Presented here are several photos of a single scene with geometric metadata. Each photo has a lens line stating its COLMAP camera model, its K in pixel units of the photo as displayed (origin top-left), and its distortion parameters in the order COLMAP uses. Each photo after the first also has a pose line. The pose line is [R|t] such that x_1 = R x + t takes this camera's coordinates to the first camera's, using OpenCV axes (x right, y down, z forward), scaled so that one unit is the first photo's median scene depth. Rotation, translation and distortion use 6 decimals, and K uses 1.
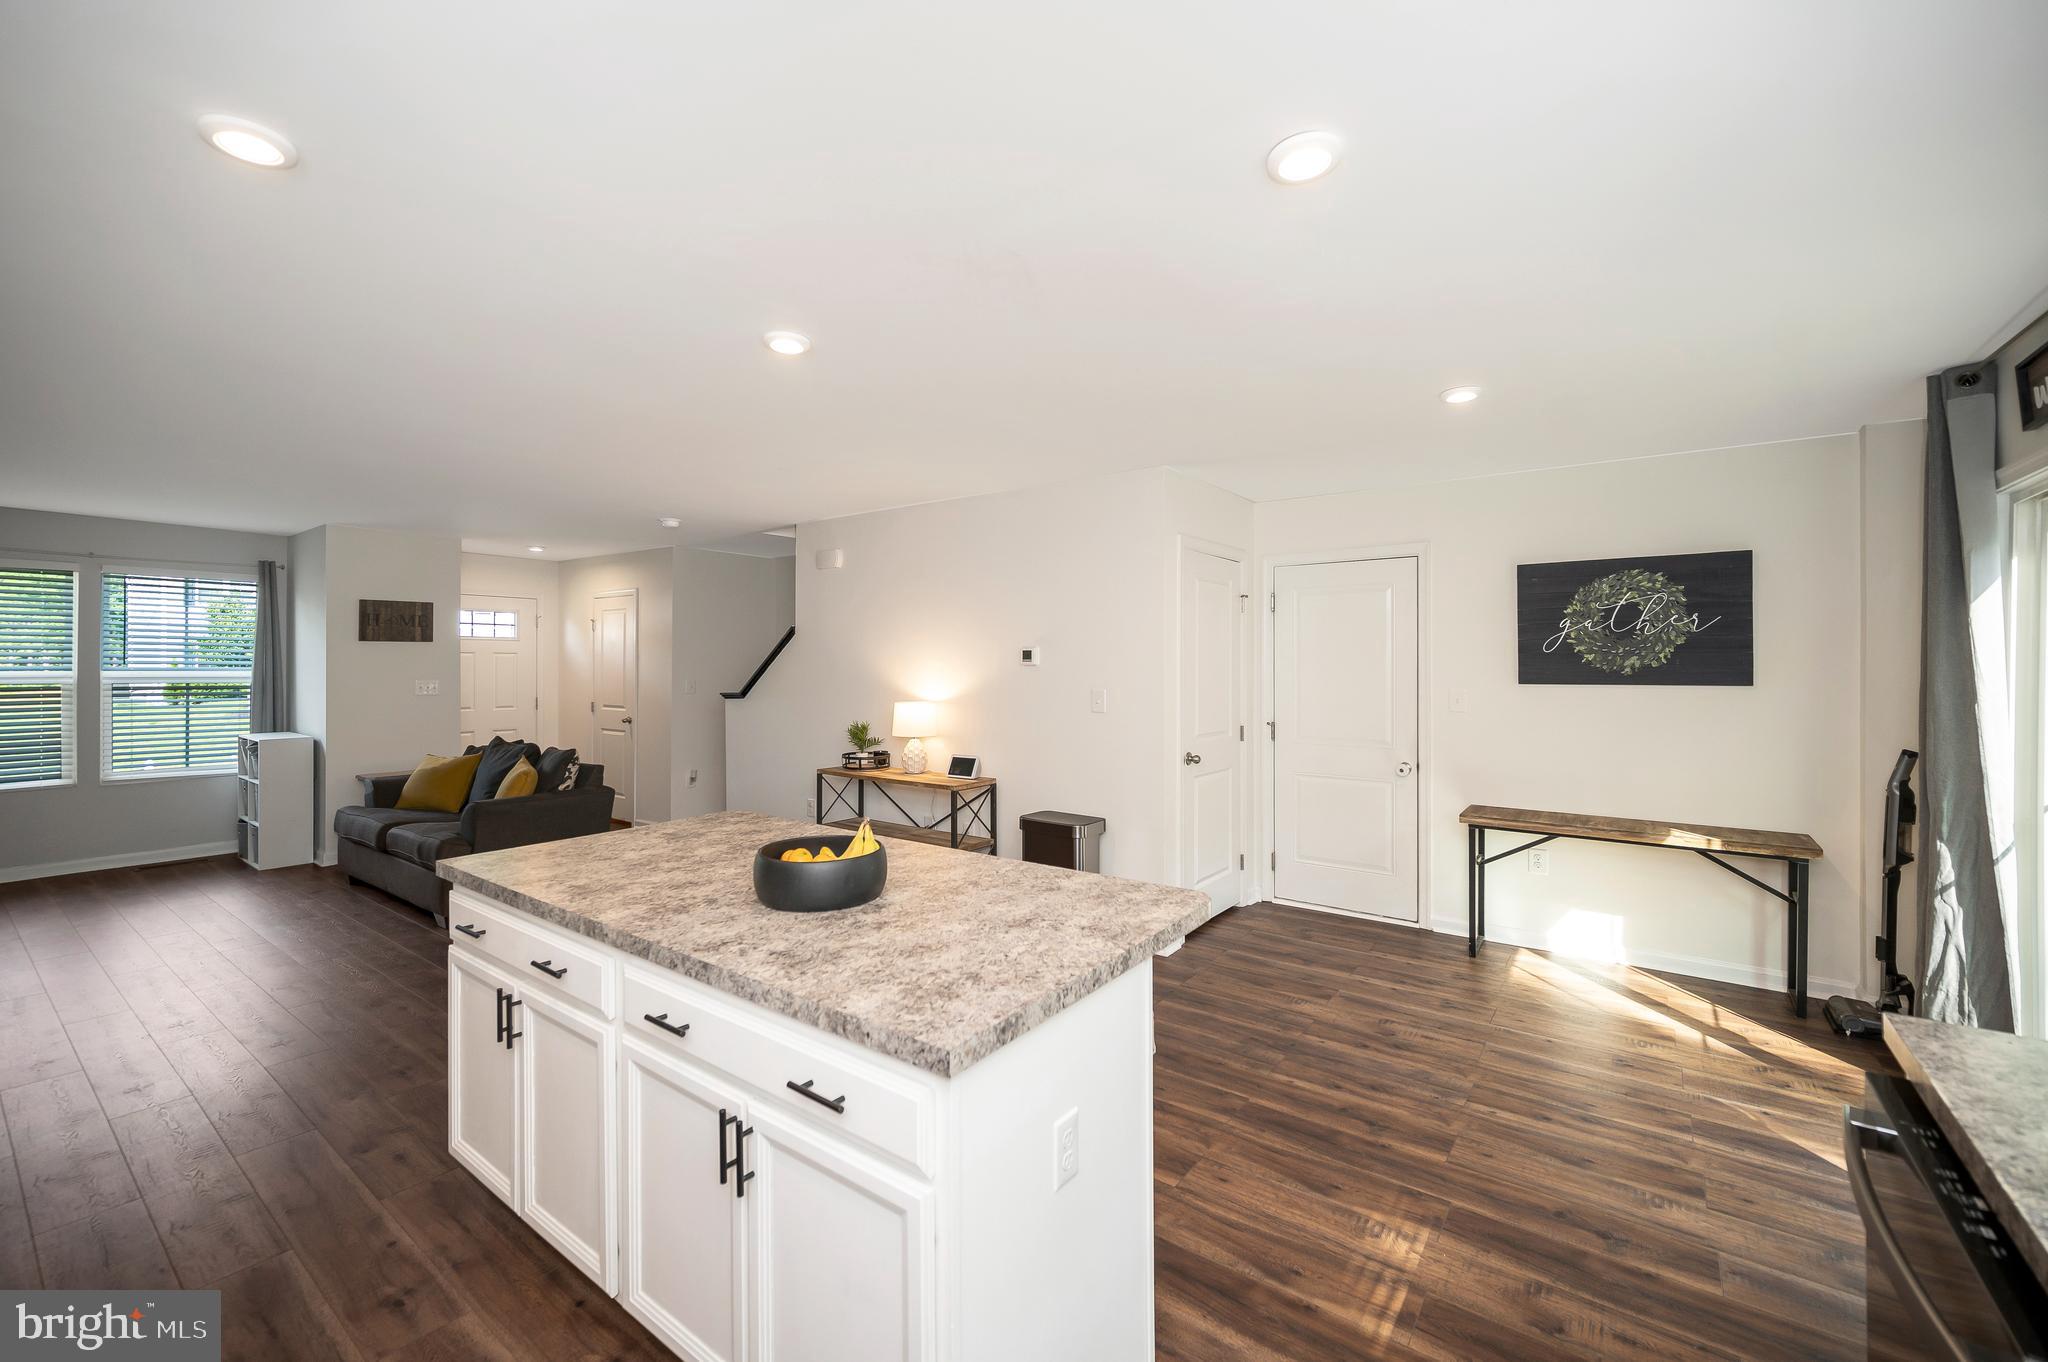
lens RADIAL K [[836.2, 0, 1030.8], [0, 836.2, 649.2], [0, 0, 1]] dist [0.001882, 0.000041]
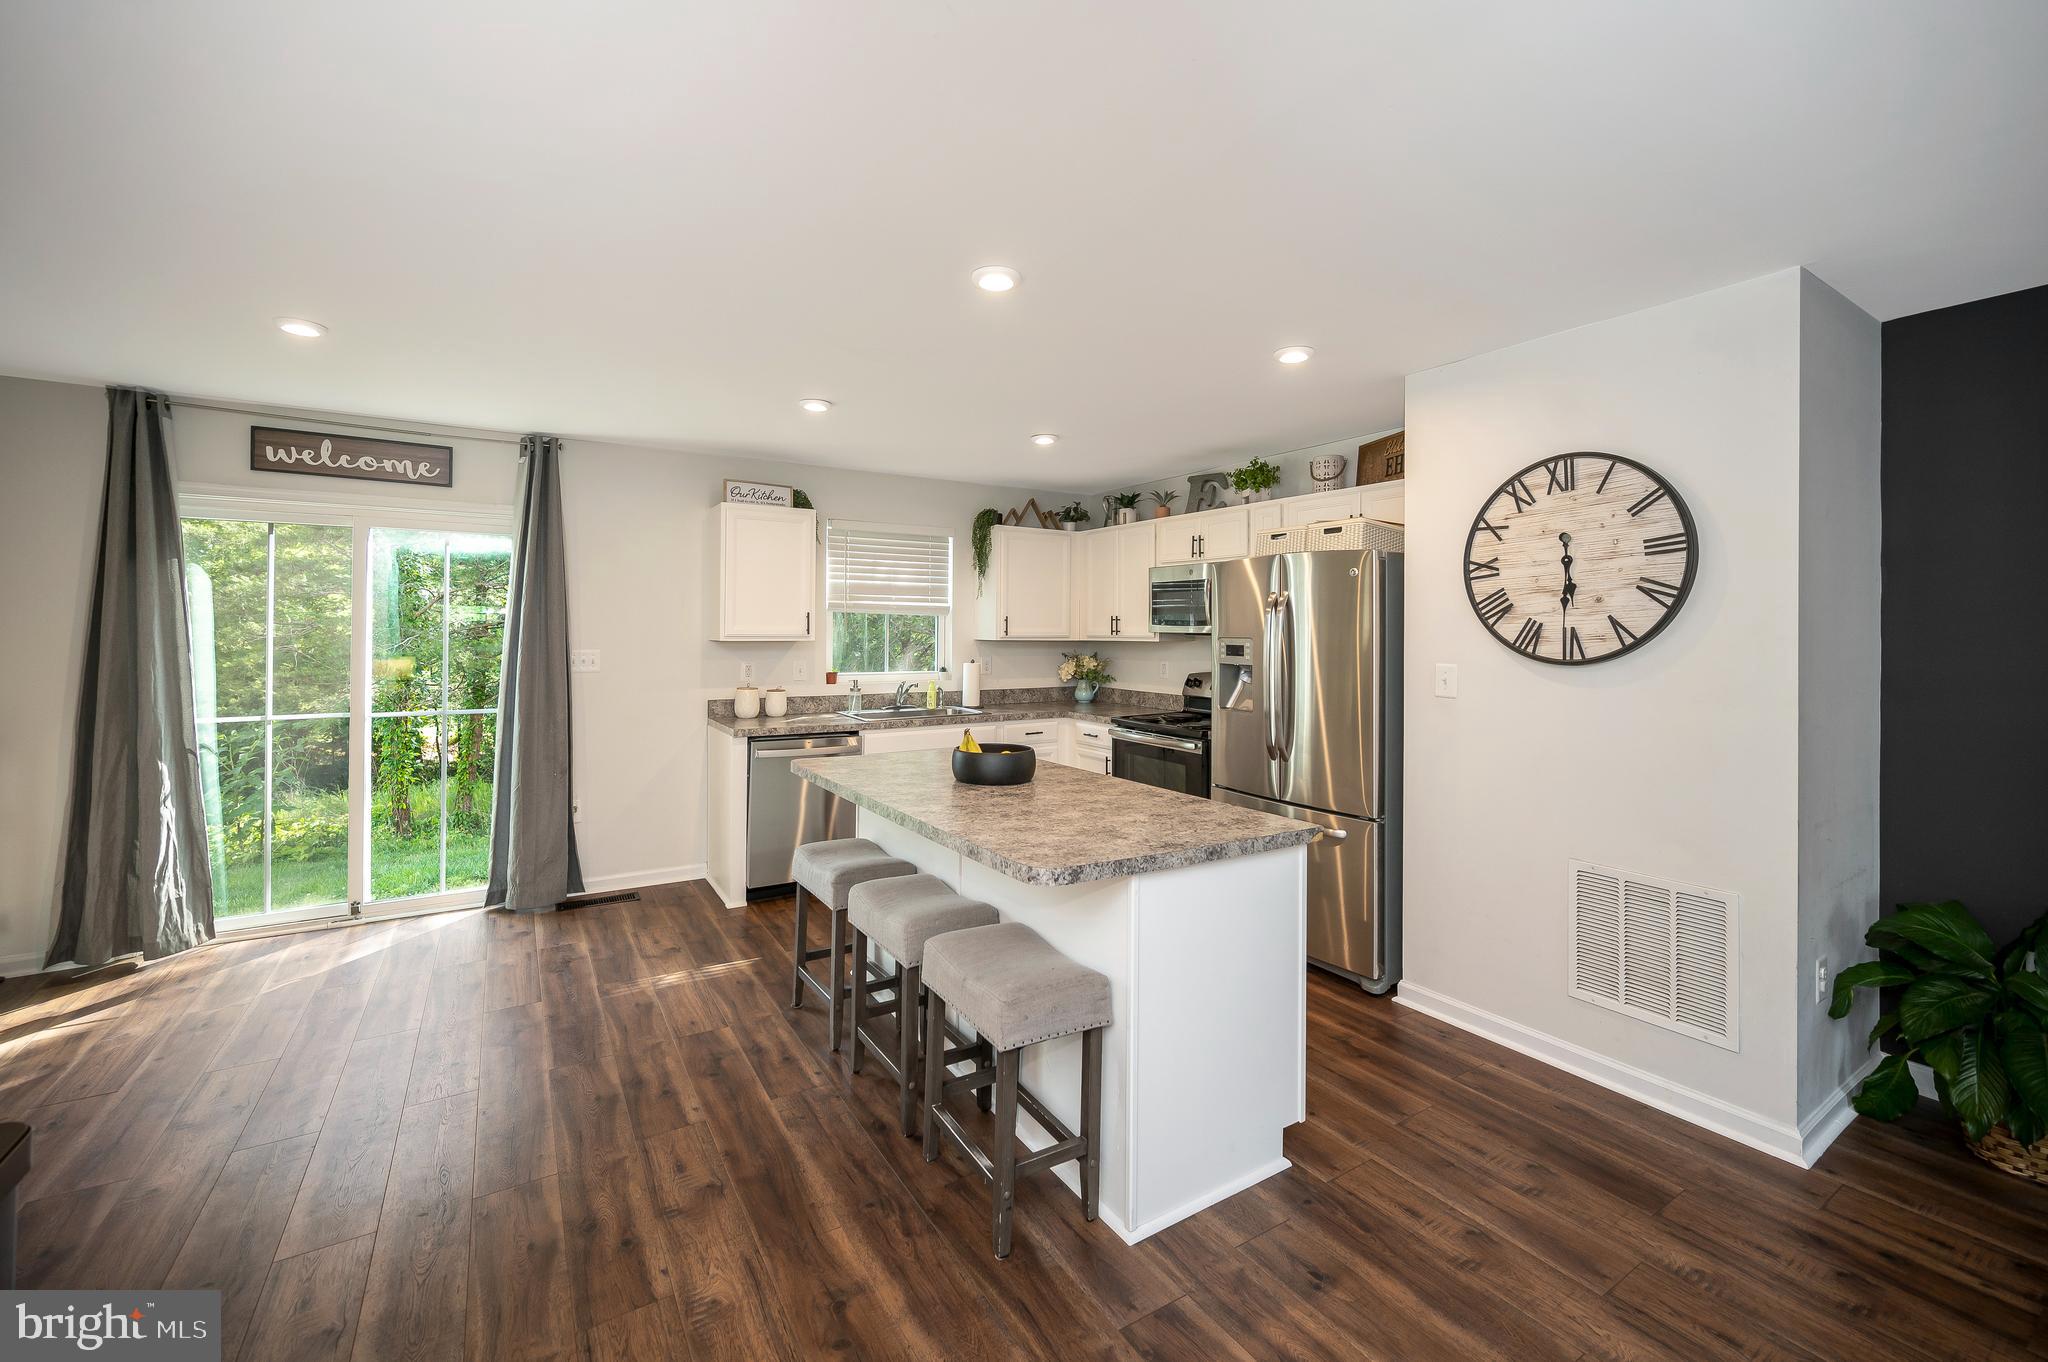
lens RADIAL K [[844.5, 0, 1026.9], [0, 844.5, 624.9], [0, 0, 1]] dist [-0.000934, -0.000205]
pose [[-0.930262, -0.004676, 0.366865, -0.428584], [-0.014877, 0.999577, -0.024983, 0.023713], [-0.366594, -0.028699, -0.929938, 1.198770]]
